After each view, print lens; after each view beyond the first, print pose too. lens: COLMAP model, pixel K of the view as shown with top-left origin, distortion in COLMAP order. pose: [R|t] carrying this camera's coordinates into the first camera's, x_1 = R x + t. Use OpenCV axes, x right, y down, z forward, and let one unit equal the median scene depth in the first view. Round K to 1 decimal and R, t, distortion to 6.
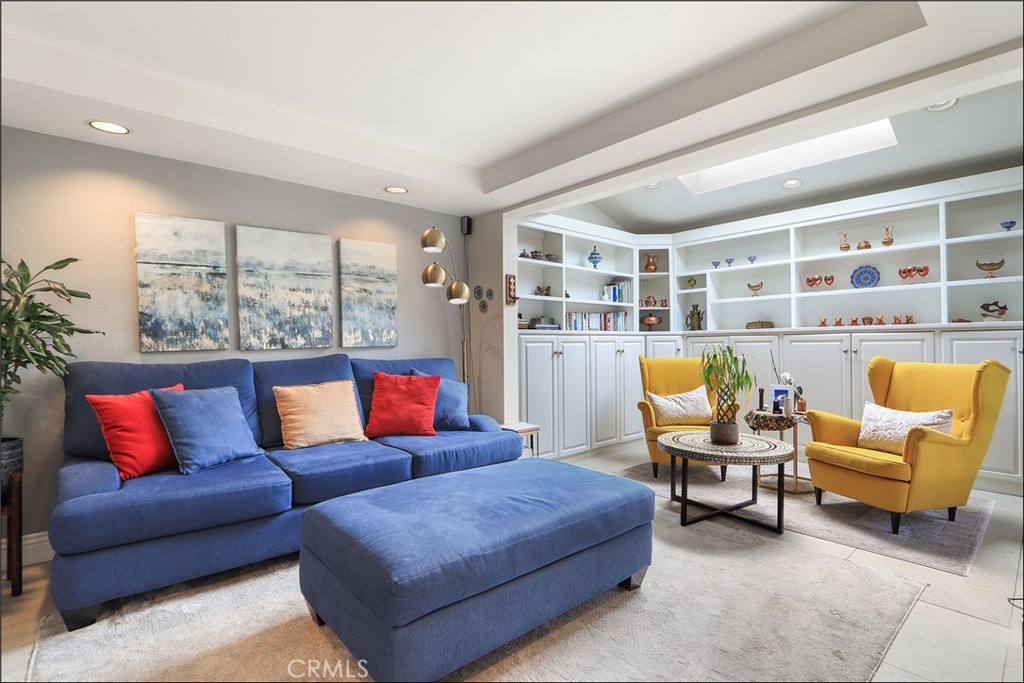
lens RADIAL K [[486.7, 0, 517.8], [0, 486.7, 342.3], [0, 0, 1]] dist [-0.015245, 0.004121]
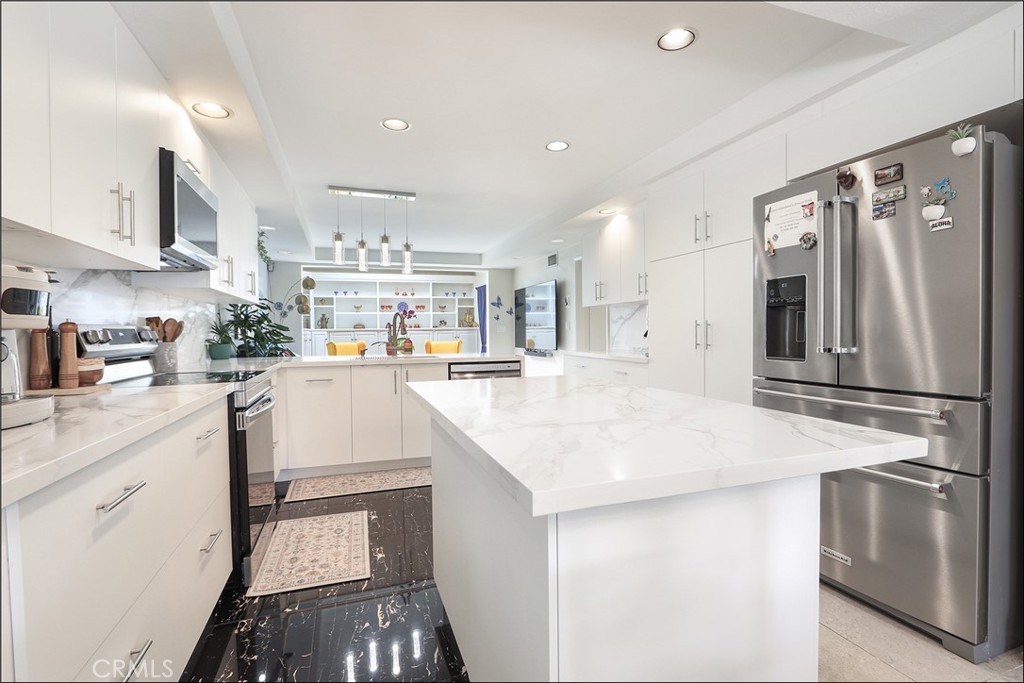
lens RADIAL K [[486.7, 0, 508.0], [0, 486.7, 341.6], [0, 0, 1]] dist [-0.015245, 0.004121]
pose [[0.404968, -0.010963, 0.914265, -1.167766], [0.004063, 0.999940, 0.010190, 0.009167], [-0.914322, -0.000412, 0.404988, -0.398084]]
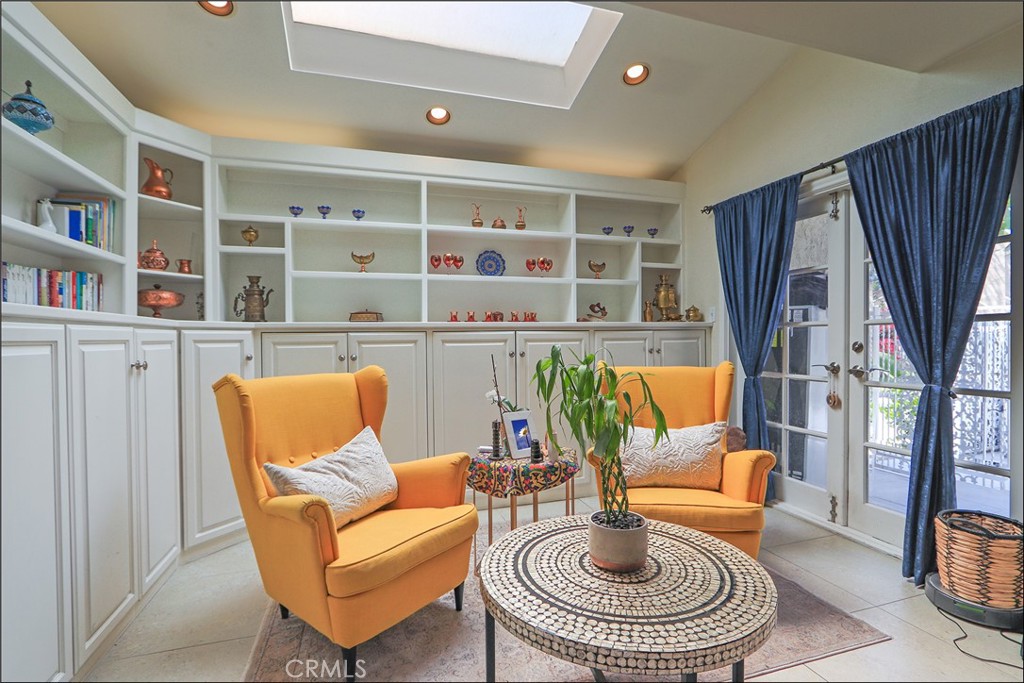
lens RADIAL K [[486.7, 0, 520.7], [0, 486.7, 341.3], [0, 0, 1]] dist [-0.015245, 0.004121]
pose [[0.416371, -0.002187, 0.909192, -0.019514], [-0.000830, 0.999996, 0.002785, -0.003676], [-0.909194, -0.001914, 0.416368, 0.575165]]
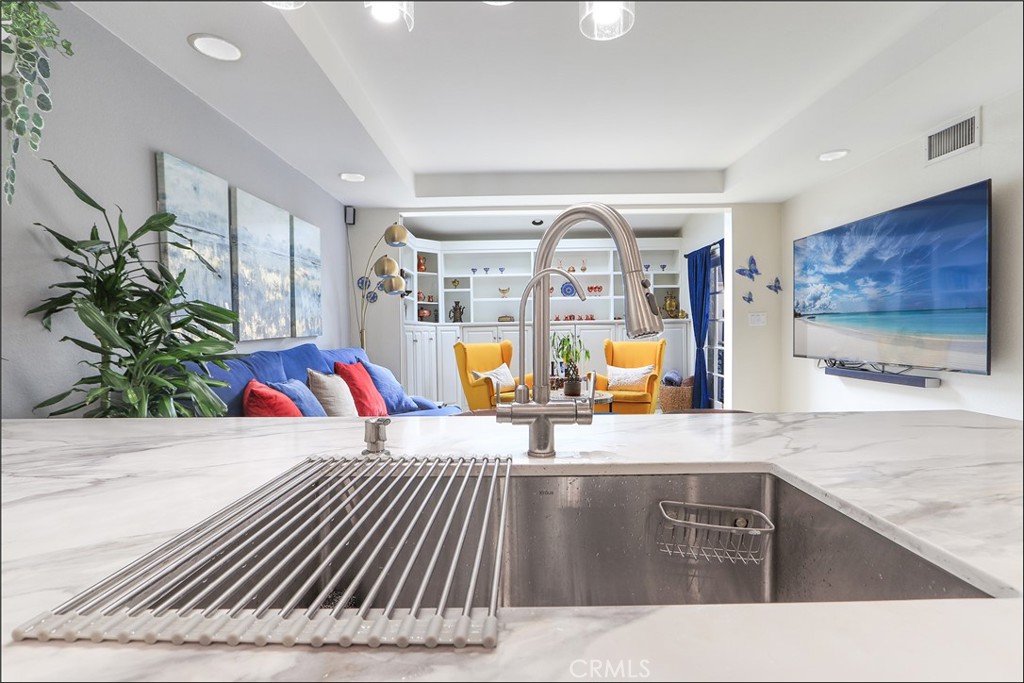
lens RADIAL K [[486.7, 0, 518.4], [0, 486.7, 346.6], [0, 0, 1]] dist [-0.015245, 0.004121]
pose [[0.665563, -0.025685, 0.745899, -0.545770], [0.005179, 0.999543, 0.029798, 0.002333], [-0.746323, -0.015969, 0.665392, 0.063681]]
